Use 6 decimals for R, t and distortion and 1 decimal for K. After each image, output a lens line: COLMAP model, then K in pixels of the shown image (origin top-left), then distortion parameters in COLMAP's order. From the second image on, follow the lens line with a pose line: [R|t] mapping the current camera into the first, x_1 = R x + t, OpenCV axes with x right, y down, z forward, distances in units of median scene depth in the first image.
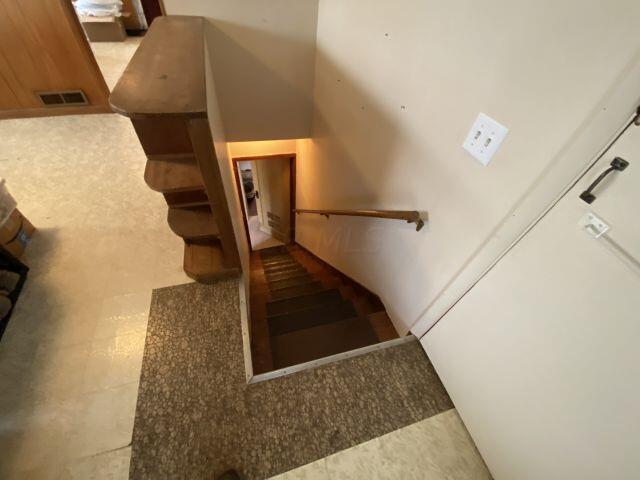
lens RADIAL K [[259.3, 0, 321.6], [0, 259.3, 242.7], [0, 0, 1]] dist [0.014620, -0.017154]
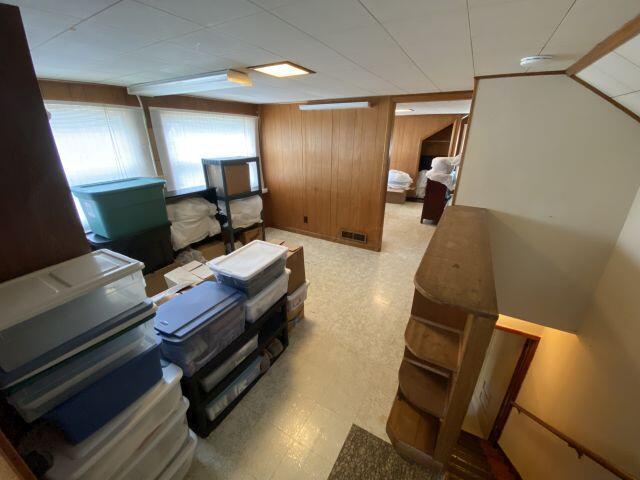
lens RADIAL K [[259.3, 0, 317.4], [0, 259.3, 238.7], [0, 0, 1]] dist [0.014620, -0.017154]
pose [[0.678558, 0.188387, -0.709979, -0.107853], [-0.511647, 0.814731, -0.272822, -0.042520], [0.527045, 0.548383, 0.649229, -0.096217]]
